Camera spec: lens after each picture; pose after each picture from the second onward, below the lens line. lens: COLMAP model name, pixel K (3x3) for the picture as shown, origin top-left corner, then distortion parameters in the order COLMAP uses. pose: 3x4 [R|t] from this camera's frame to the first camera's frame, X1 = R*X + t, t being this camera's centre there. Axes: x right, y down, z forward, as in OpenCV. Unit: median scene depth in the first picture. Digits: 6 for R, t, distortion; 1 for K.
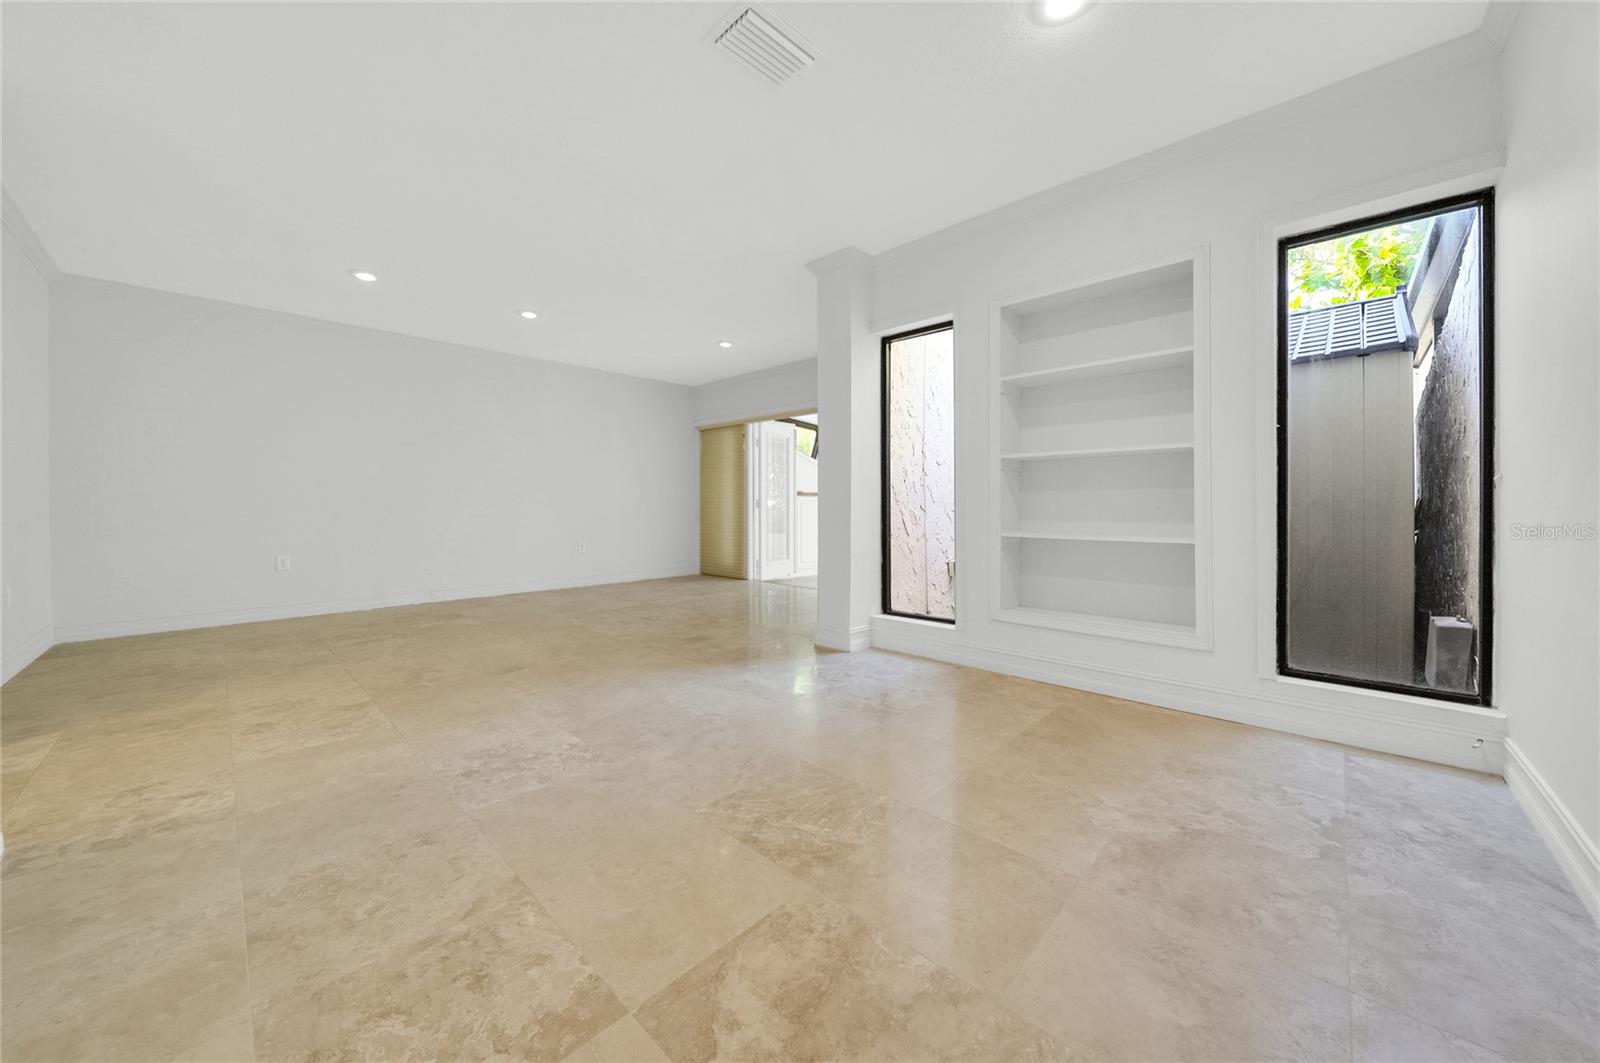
lens RADIAL K [[567.2, 0, 799.3], [0, 567.2, 517.6], [0, 0, 1]] dist [-0.005203, -0.000247]
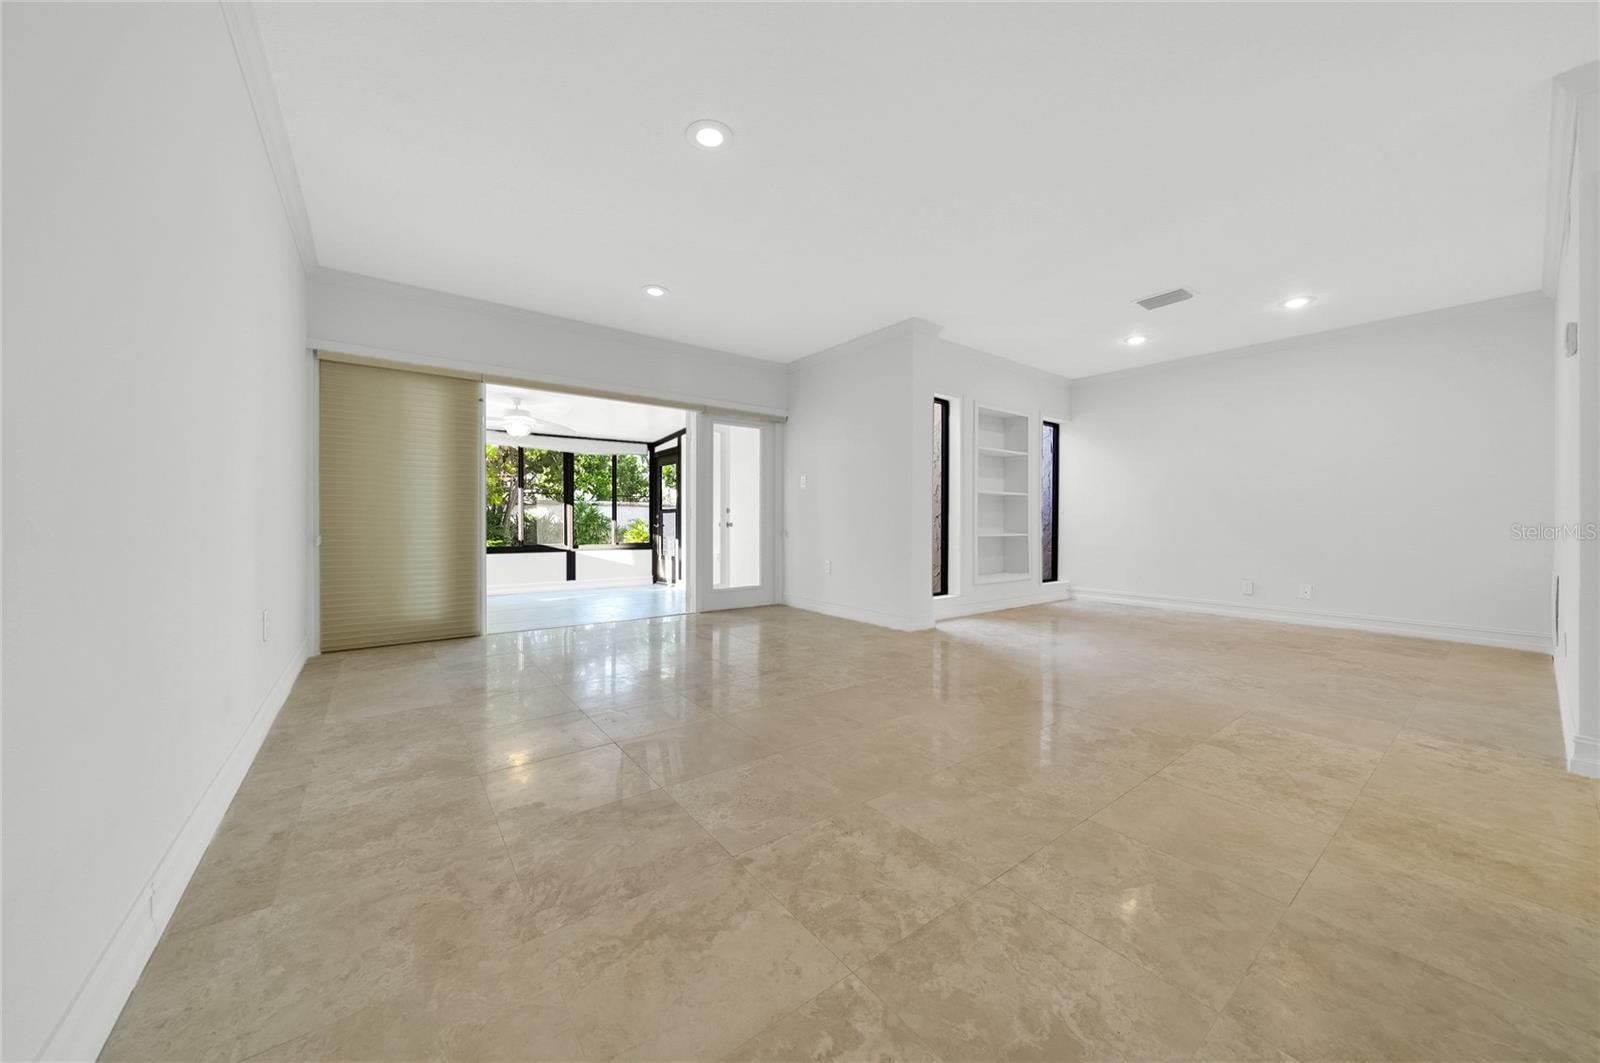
lens RADIAL K [[567.2, 0, 800.5], [0, 567.2, 525.9], [0, 0, 1]] dist [-0.005203, -0.000247]
pose [[0.148383, -0.009055, 0.988889, -2.074835], [0.016318, 0.999844, 0.006707, -0.029113], [-0.988795, 0.015141, 0.148507, 1.800320]]
